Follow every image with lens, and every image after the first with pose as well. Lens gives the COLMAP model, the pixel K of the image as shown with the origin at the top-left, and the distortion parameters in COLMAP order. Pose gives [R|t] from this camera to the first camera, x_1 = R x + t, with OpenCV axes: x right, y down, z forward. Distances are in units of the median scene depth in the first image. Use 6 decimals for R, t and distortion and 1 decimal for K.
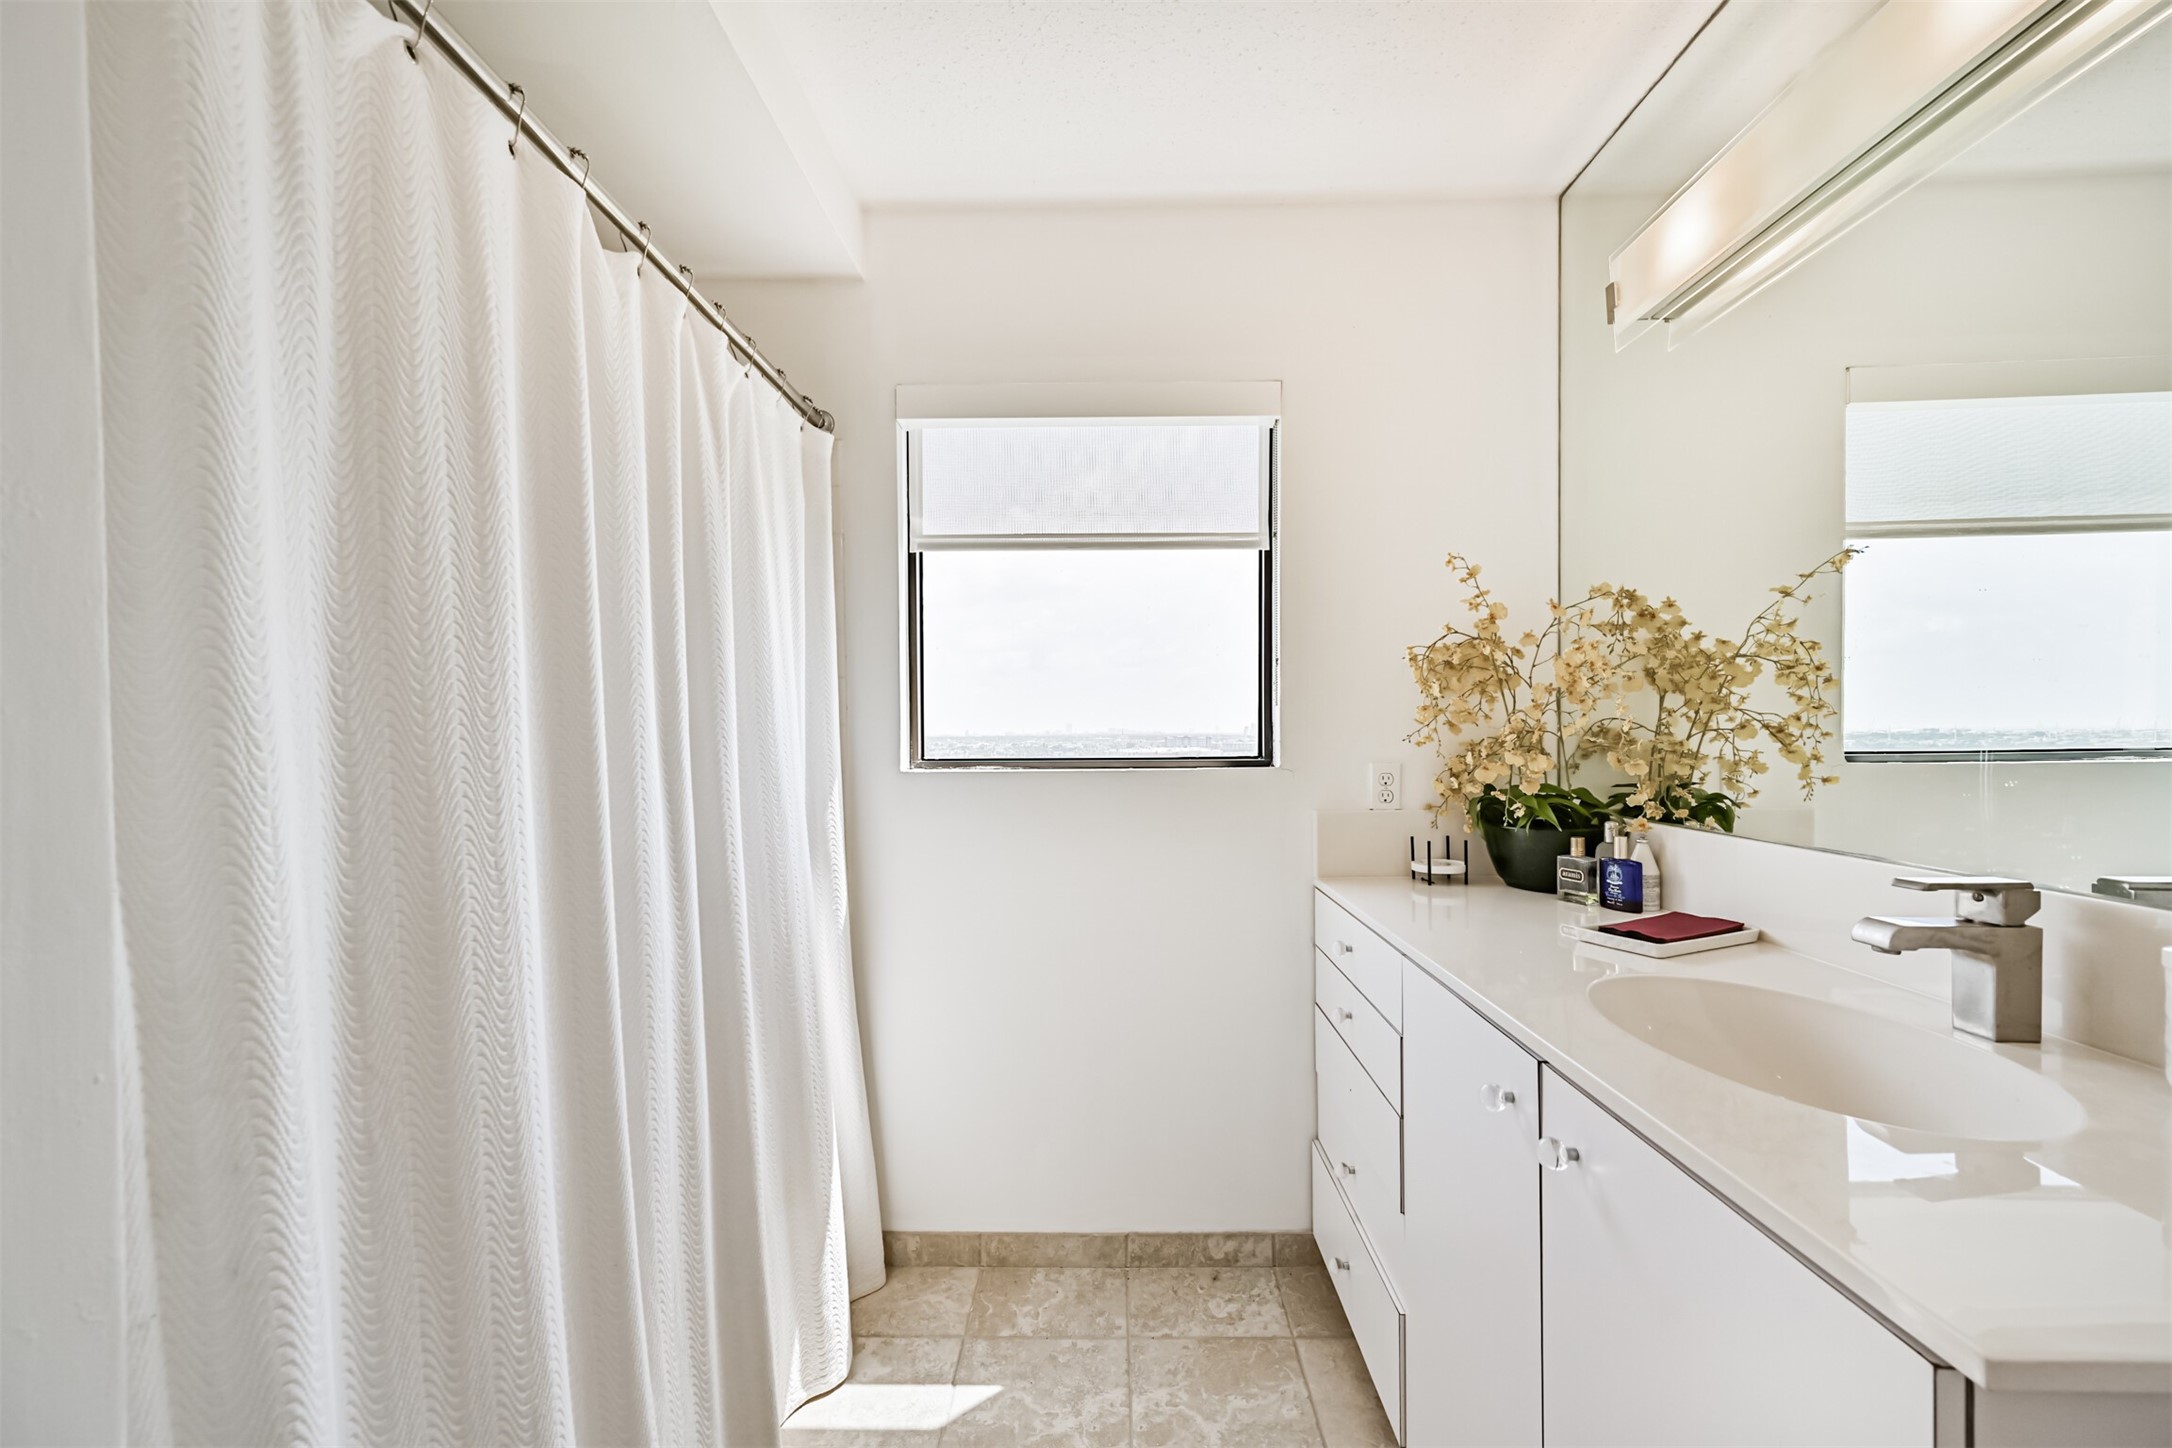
lens RADIAL K [[852.9, 0, 1086.8], [0, 852.9, 748.9], [0, 0, 1]] dist [0.001235, 0.006367]
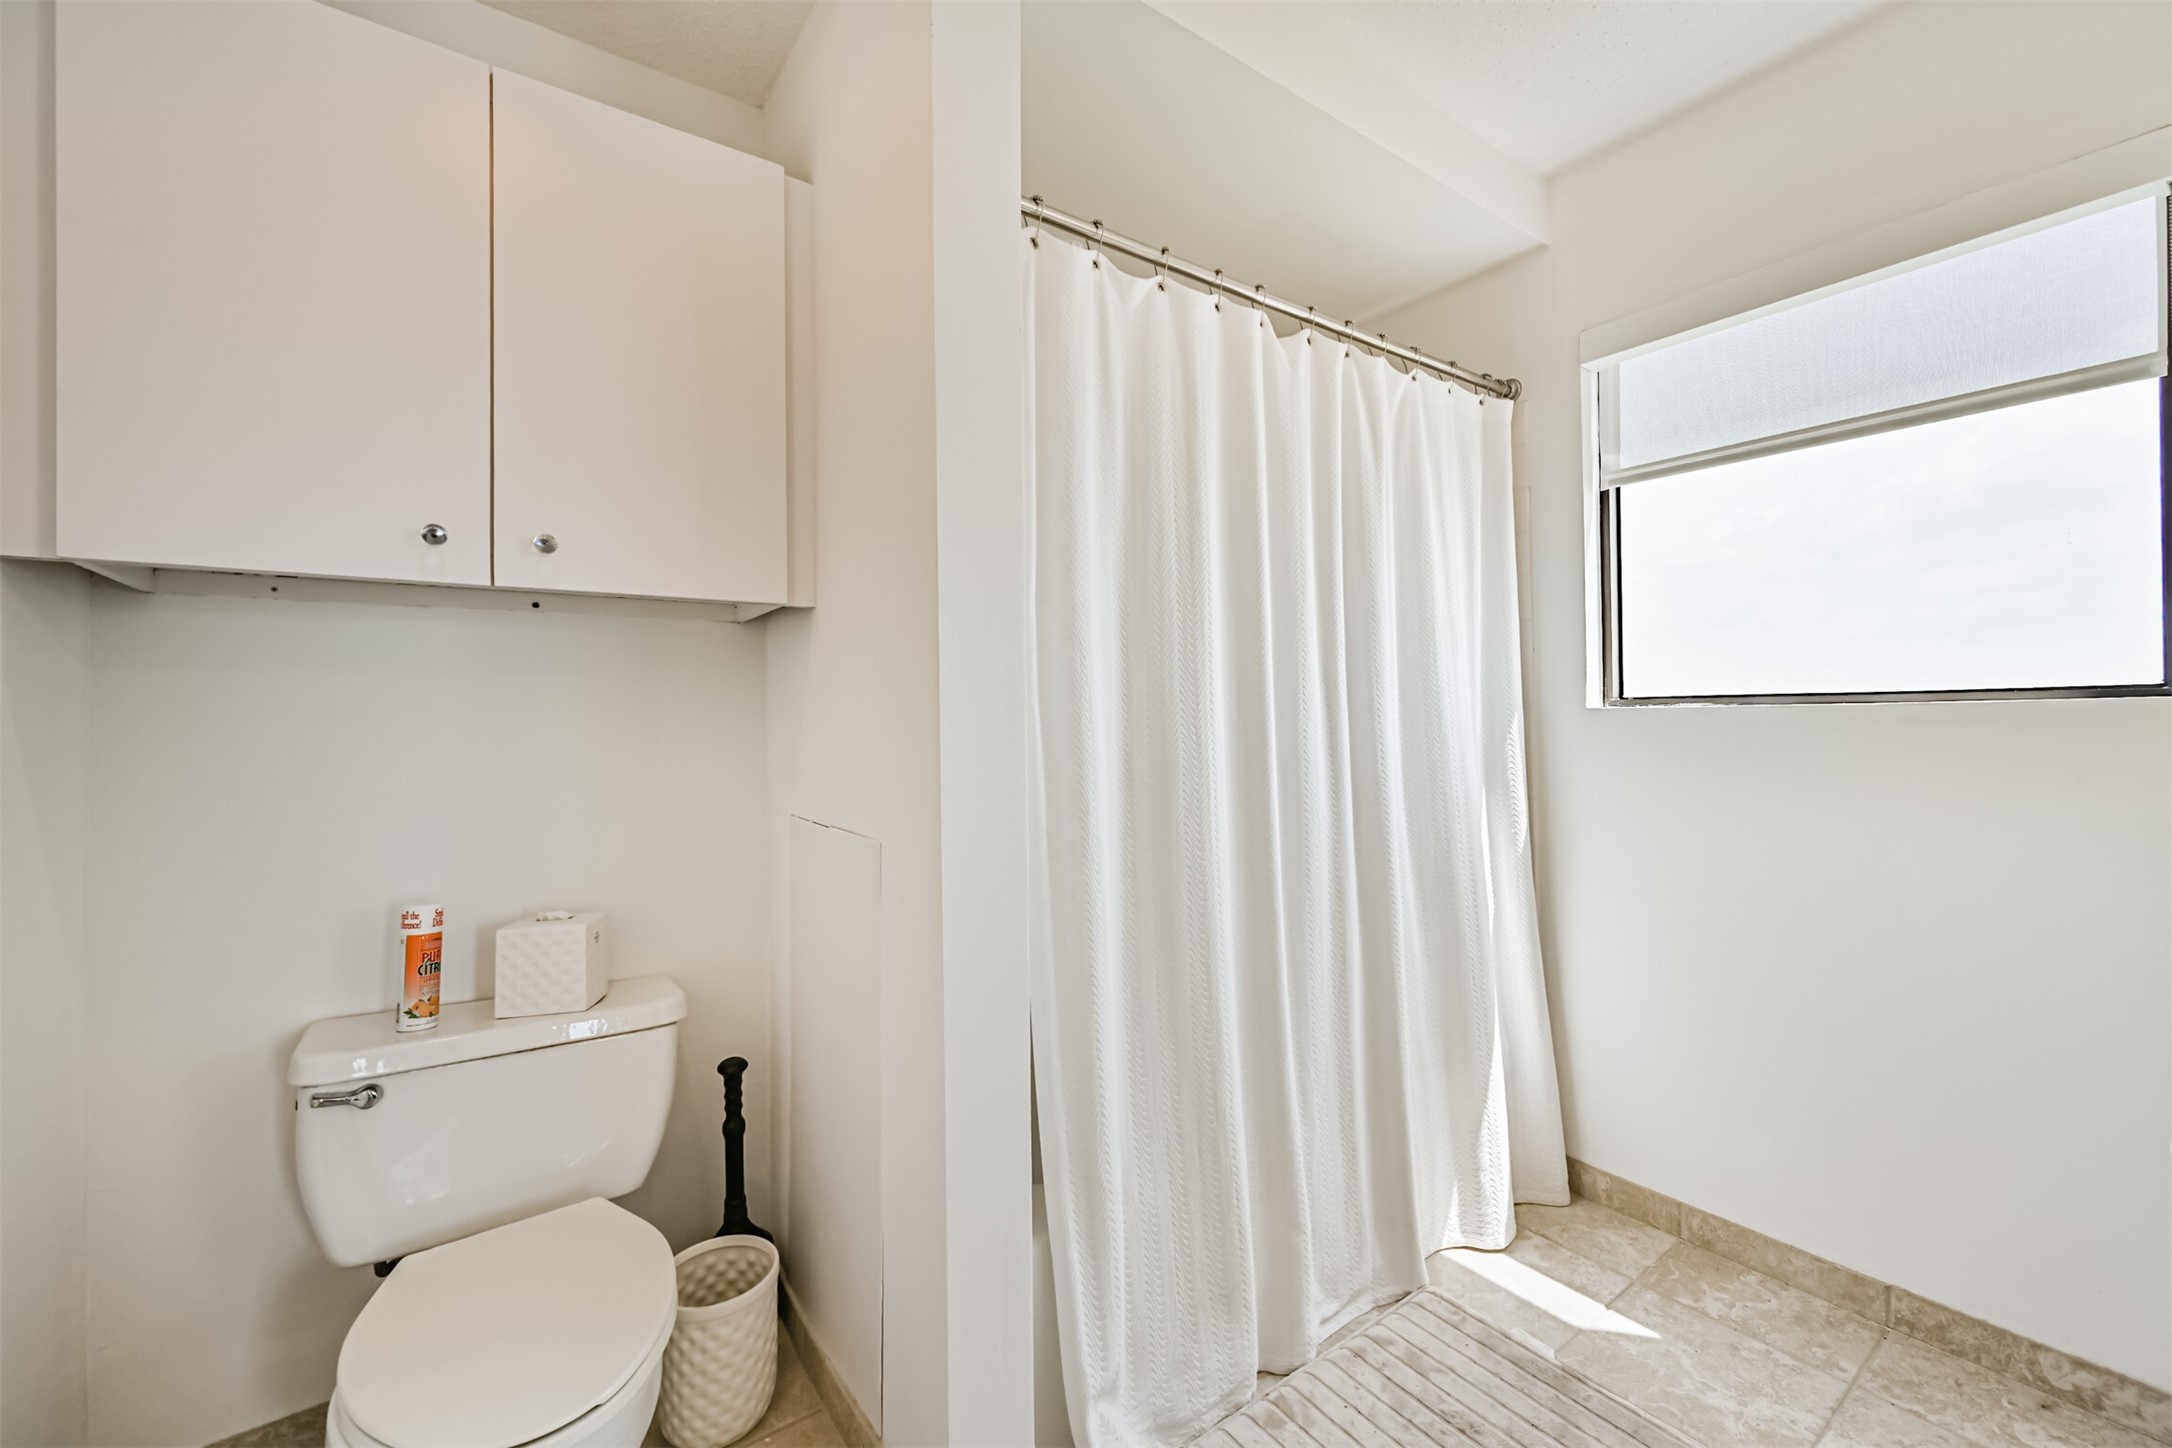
lens RADIAL K [[848.2, 0, 1095.9], [0, 848.2, 725.0], [0, 0, 1]] dist [0.004691, 0.000301]
pose [[0.604718, 0.008879, -0.796390, 0.260854], [-0.011464, 0.999931, 0.002444, 0.055923], [0.796357, 0.007652, 0.604778, -0.090670]]
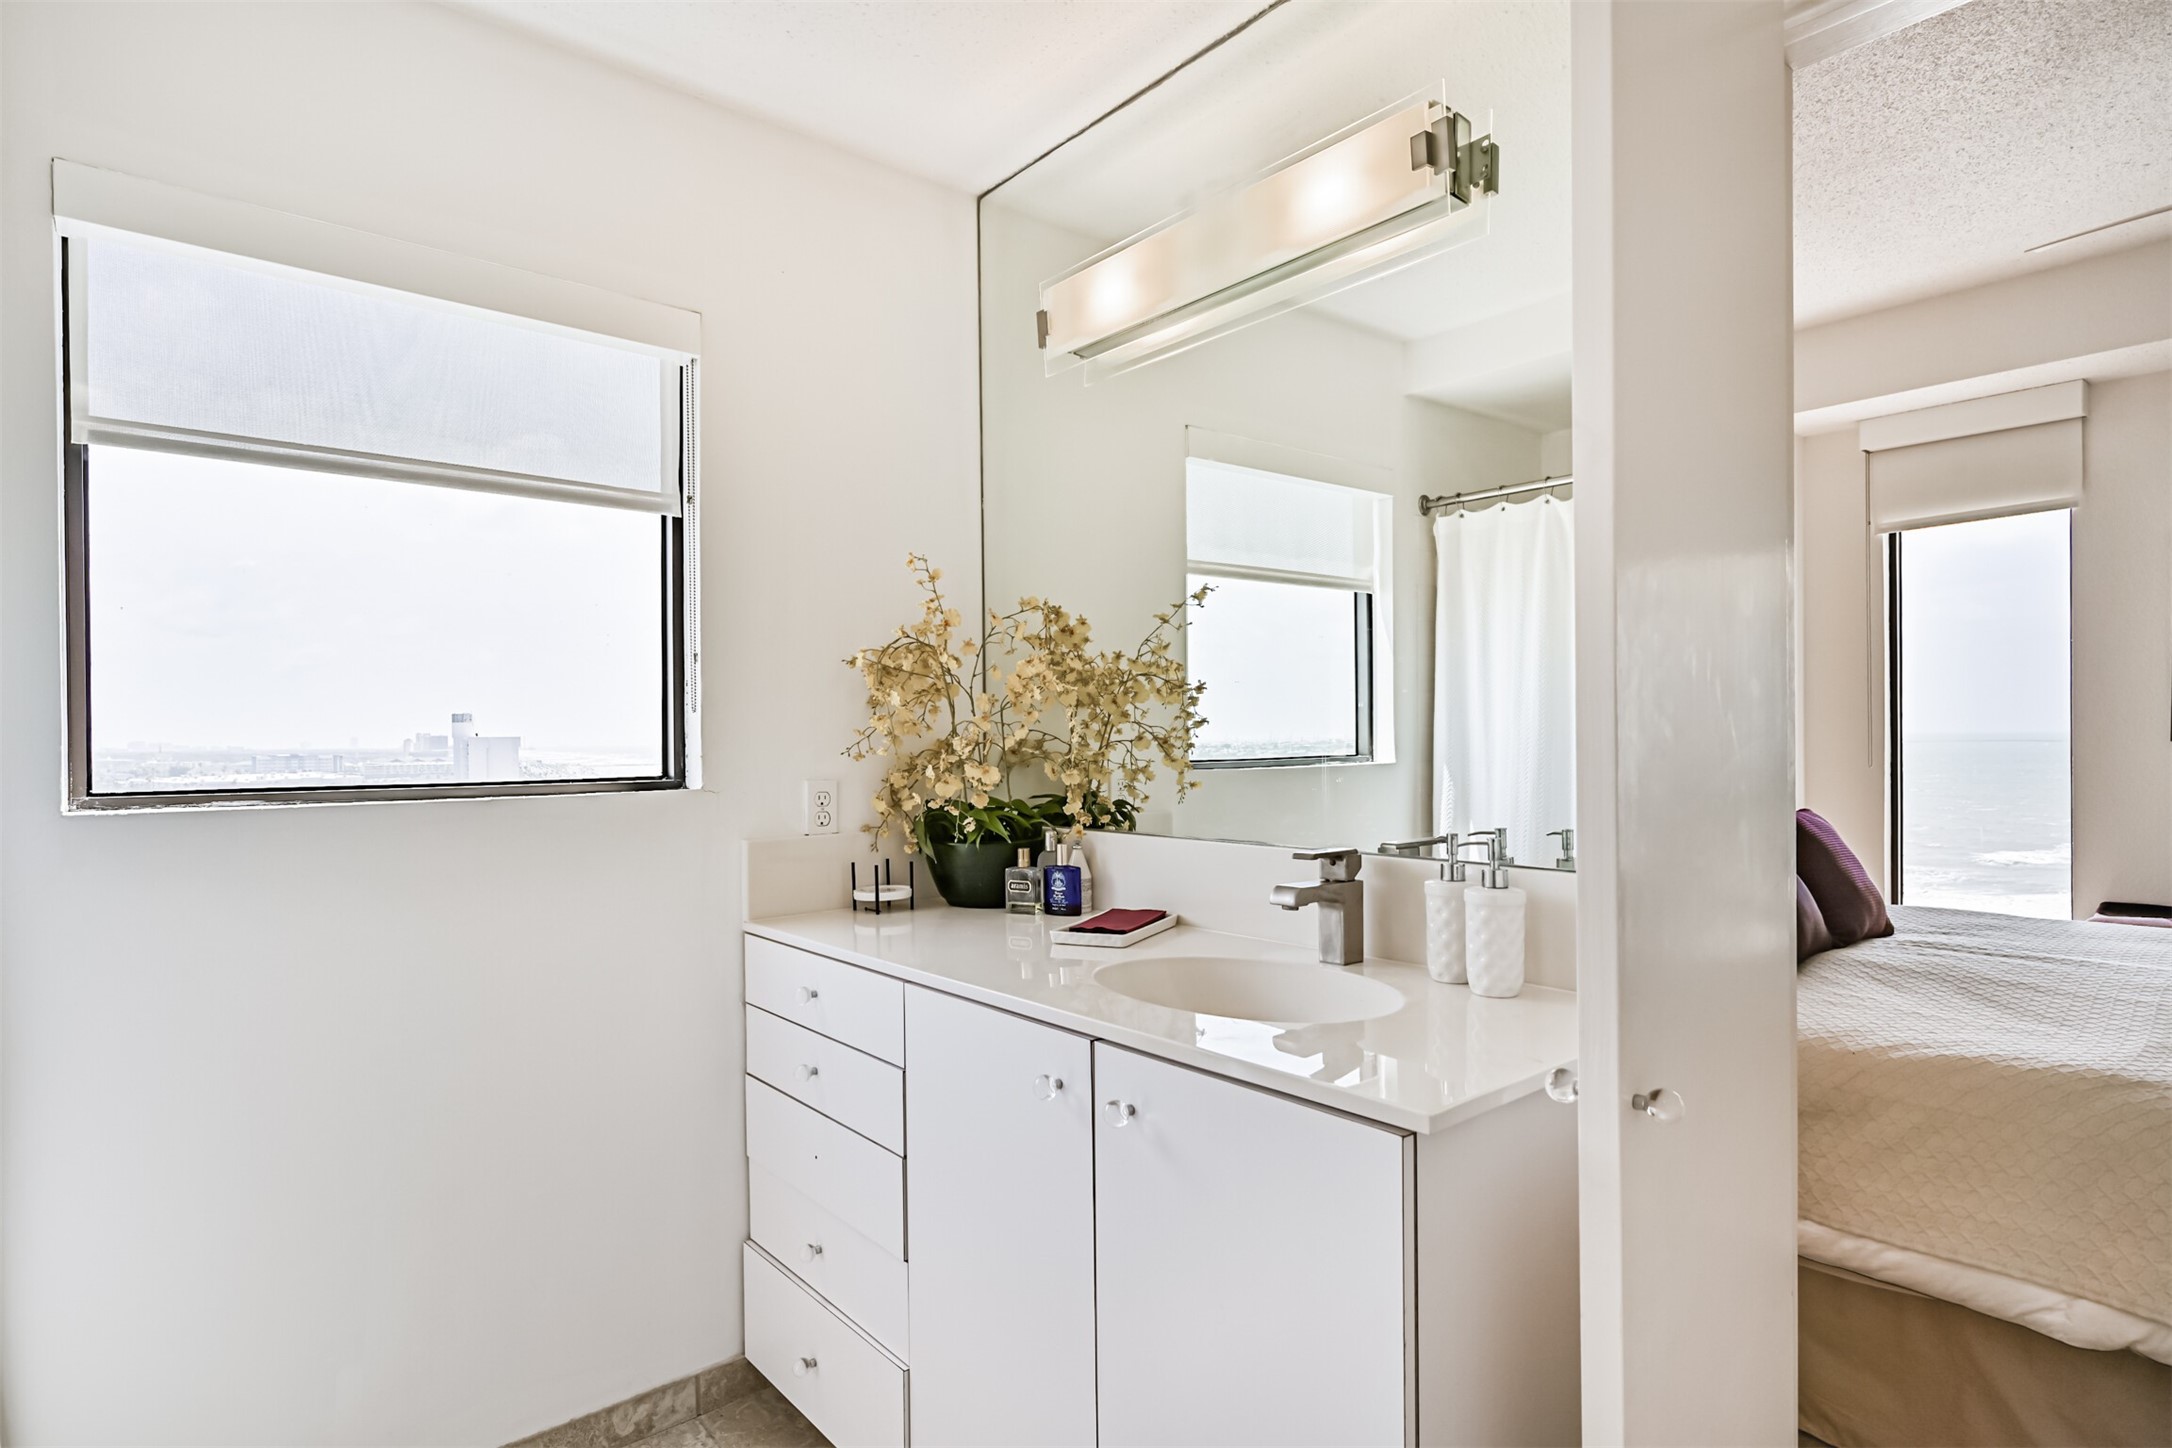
lens RADIAL K [[1135.0, 0, 1096.4], [0, 1135.0, 751.8], [0, 0, 1]] dist [0.001765, 0.000147]
pose [[0.753926, -0.008641, 0.656903, -0.214904], [0.017842, 0.999814, -0.007325, 0.000997], [-0.656718, 0.017244, 0.753939, -0.059646]]
